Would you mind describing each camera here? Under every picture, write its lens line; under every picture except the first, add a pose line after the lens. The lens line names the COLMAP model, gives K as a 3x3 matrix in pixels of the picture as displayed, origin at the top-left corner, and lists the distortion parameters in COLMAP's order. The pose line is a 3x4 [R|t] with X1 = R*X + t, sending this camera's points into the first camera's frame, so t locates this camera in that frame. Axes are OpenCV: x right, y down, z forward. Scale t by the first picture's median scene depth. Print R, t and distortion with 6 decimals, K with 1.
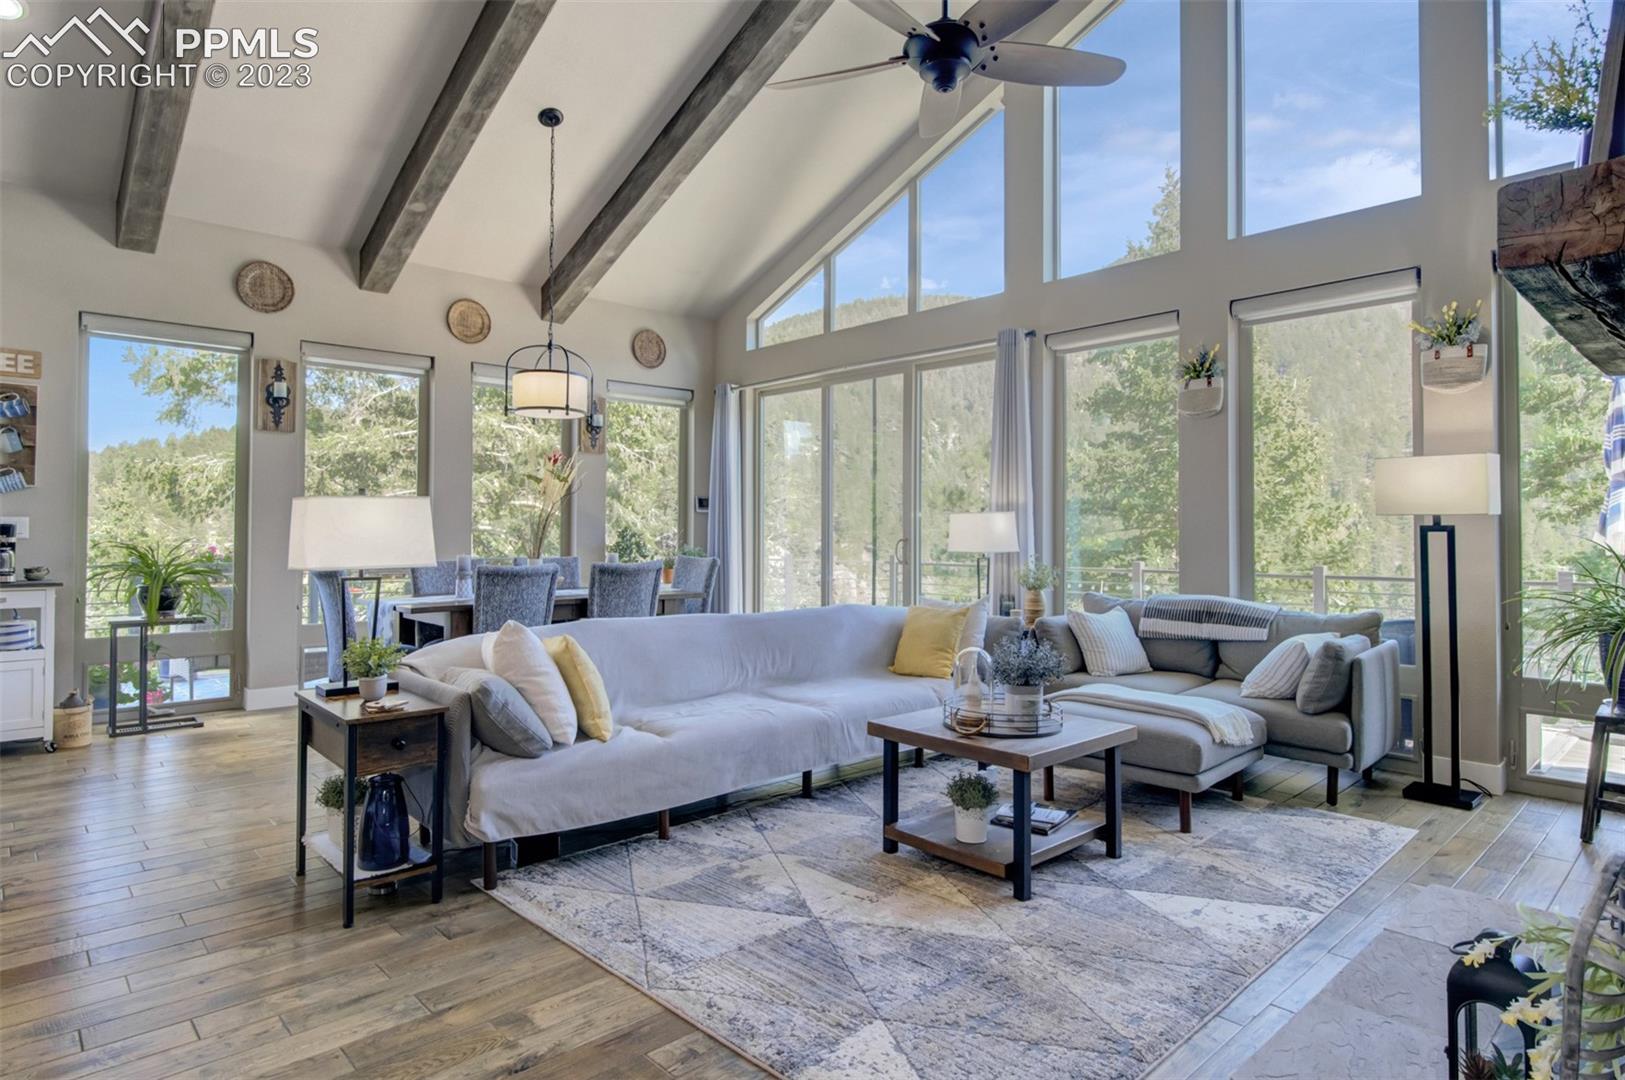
lens RADIAL K [[881.7, 0, 818.5], [0, 881.7, 520.5], [0, 0, 1]] dist [-0.002479, -0.000301]
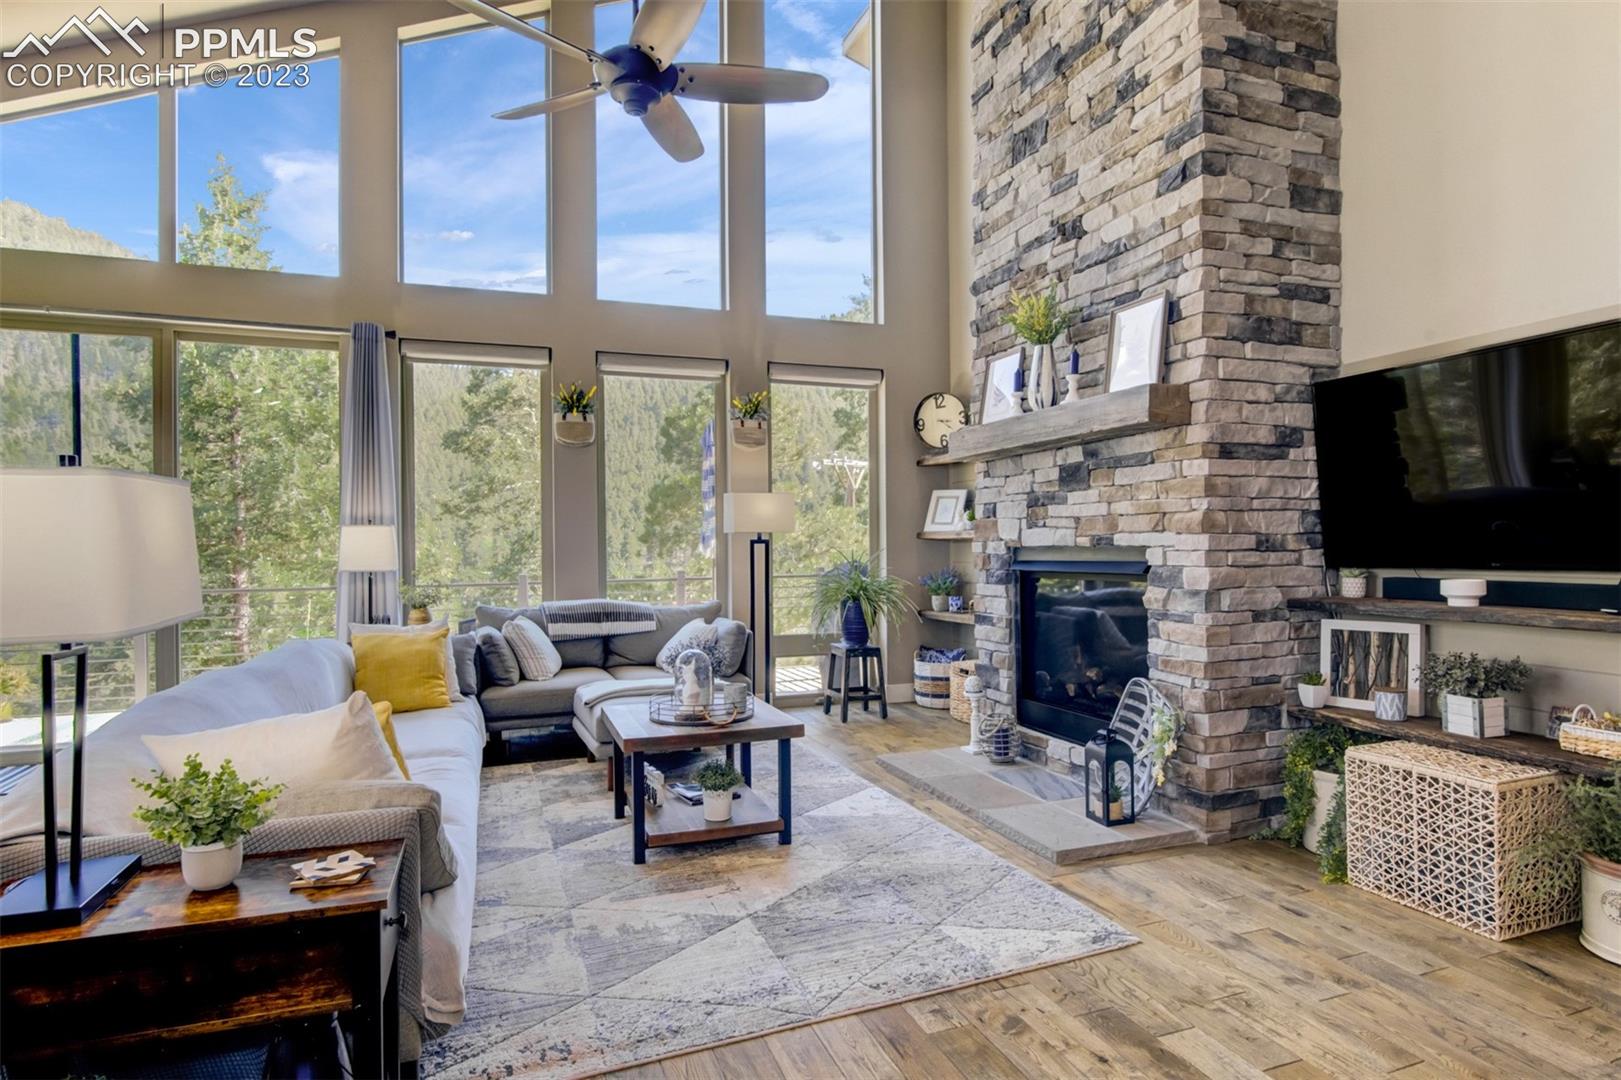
lens RADIAL K [[846.4, 0, 781.0], [0, 846.4, 559.9], [0, 0, 1]] dist [-0.000875, 0.000222]
pose [[0.408020, -0.021709, 0.912715, -0.602757], [-0.000695, 0.999710, 0.024089, 0.005809], [-0.912973, -0.010463, 0.407887, 0.383334]]
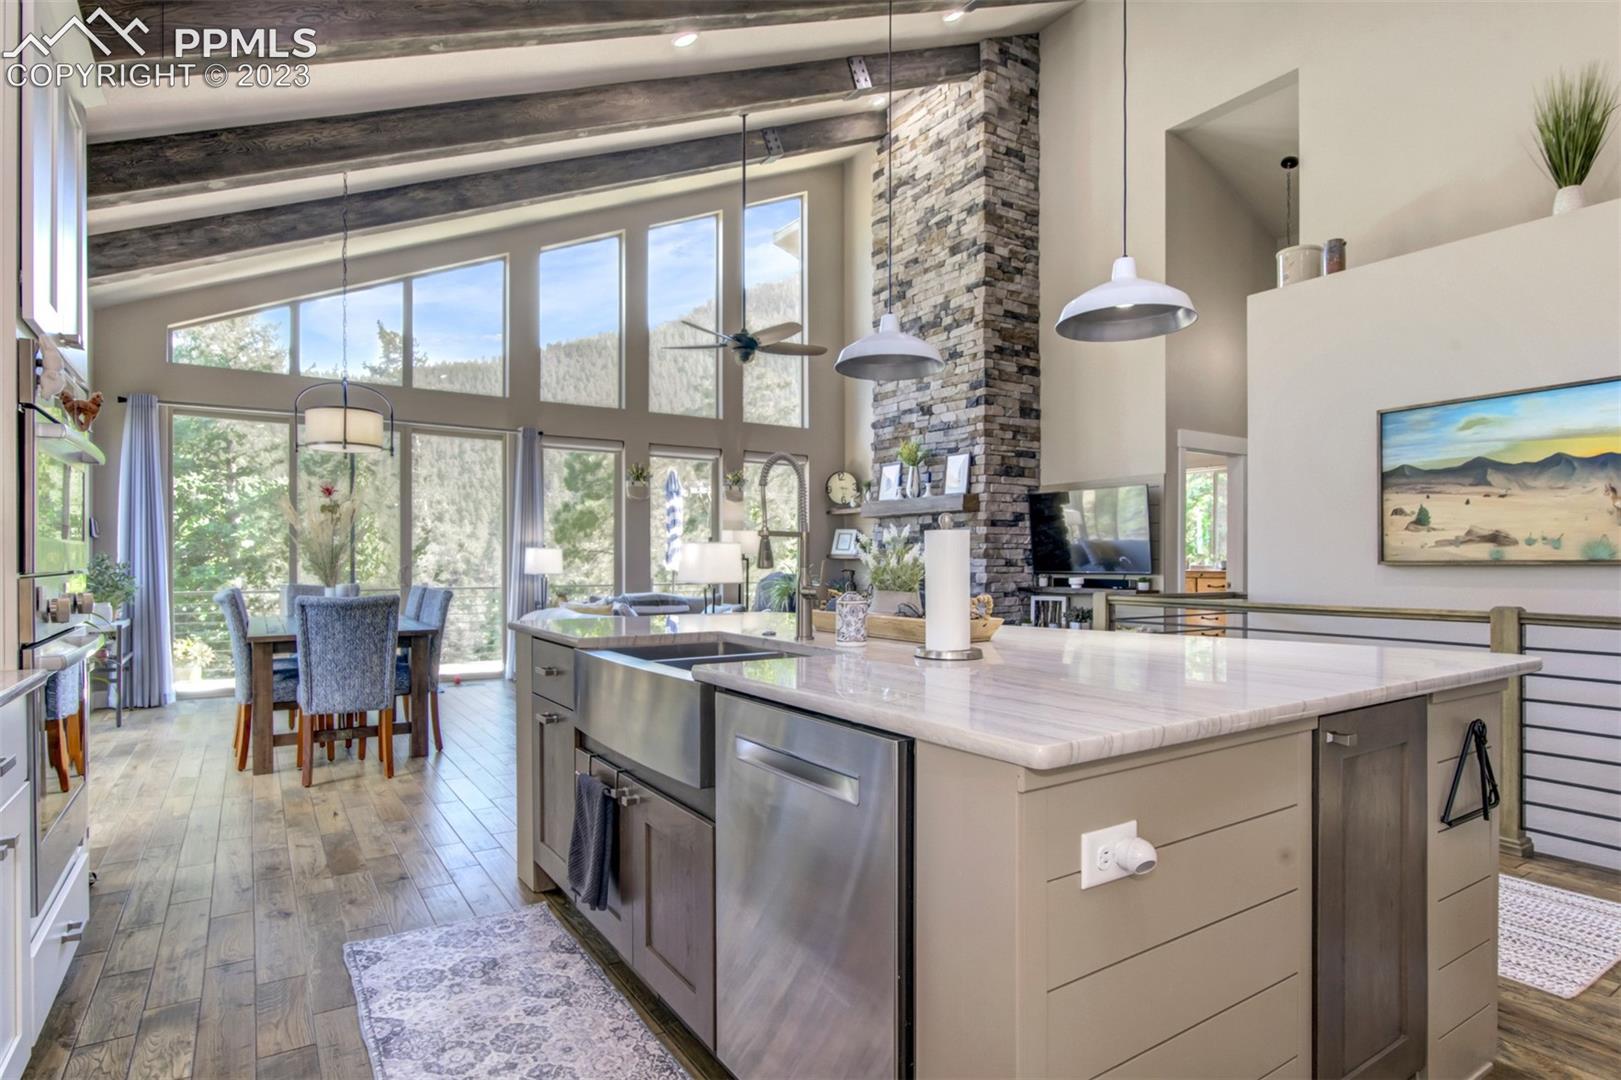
lens RADIAL K [[854.8, 0, 796.3], [0, 854.8, 573.4], [0, 0, 1]] dist [0.002382, 0.000173]
pose [[0.181561, -0.017478, 0.983224, -1.701186], [-0.010438, 0.999751, 0.019699, -0.000946], [-0.983324, -0.013839, 0.181333, 0.412352]]
